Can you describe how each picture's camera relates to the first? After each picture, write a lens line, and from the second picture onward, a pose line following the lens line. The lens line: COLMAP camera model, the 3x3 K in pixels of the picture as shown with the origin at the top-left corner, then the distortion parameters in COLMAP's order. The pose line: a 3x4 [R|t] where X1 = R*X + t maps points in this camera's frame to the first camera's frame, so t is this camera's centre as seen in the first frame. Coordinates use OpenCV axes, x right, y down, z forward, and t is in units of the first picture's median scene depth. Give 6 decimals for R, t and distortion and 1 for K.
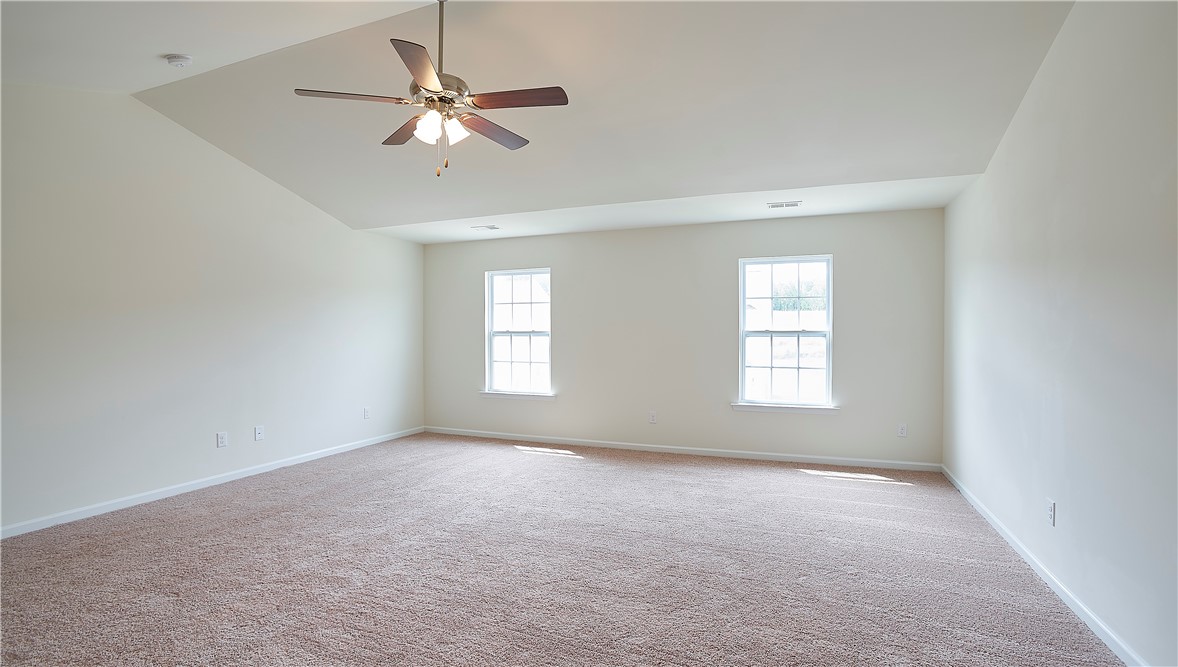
lens RADIAL K [[513.7, 0, 593.2], [0, 513.7, 340.8], [0, 0, 1]] dist [-0.012268, 0.001276]
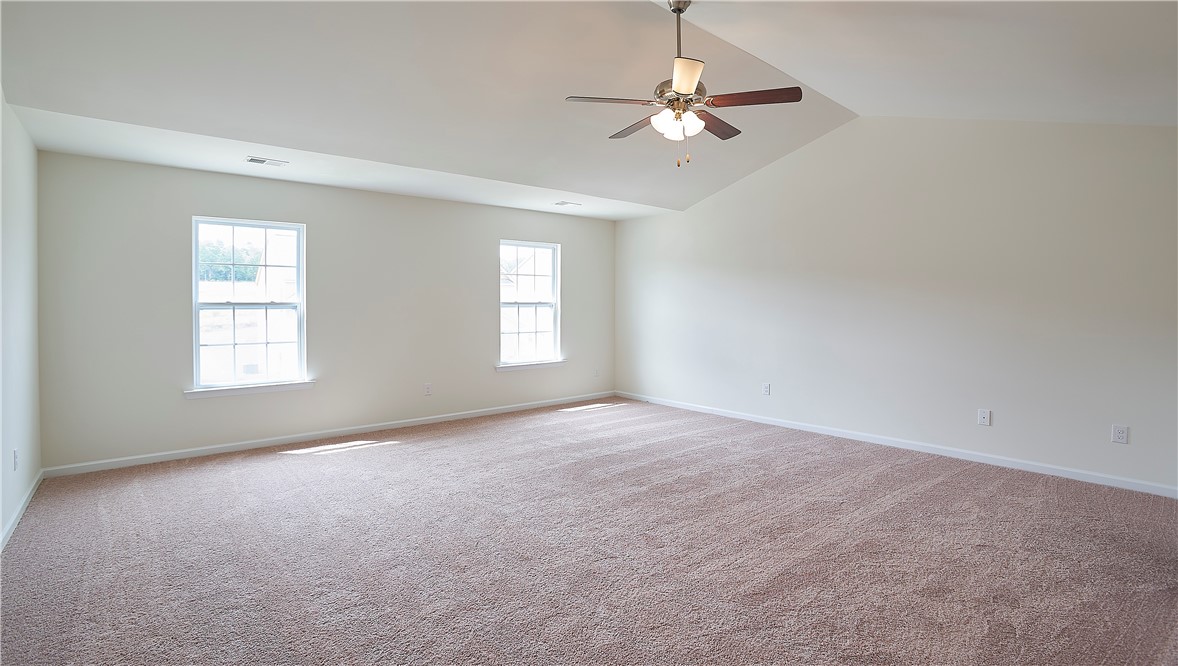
lens RADIAL K [[513.7, 0, 586.7], [0, 513.7, 321.8], [0, 0, 1]] dist [-0.012268, 0.001276]
pose [[0.546881, -0.030824, 0.836643, -0.495753], [0.015803, 0.999524, 0.026495, -0.002558], [-0.837061, -0.001268, 0.547108, 0.182836]]
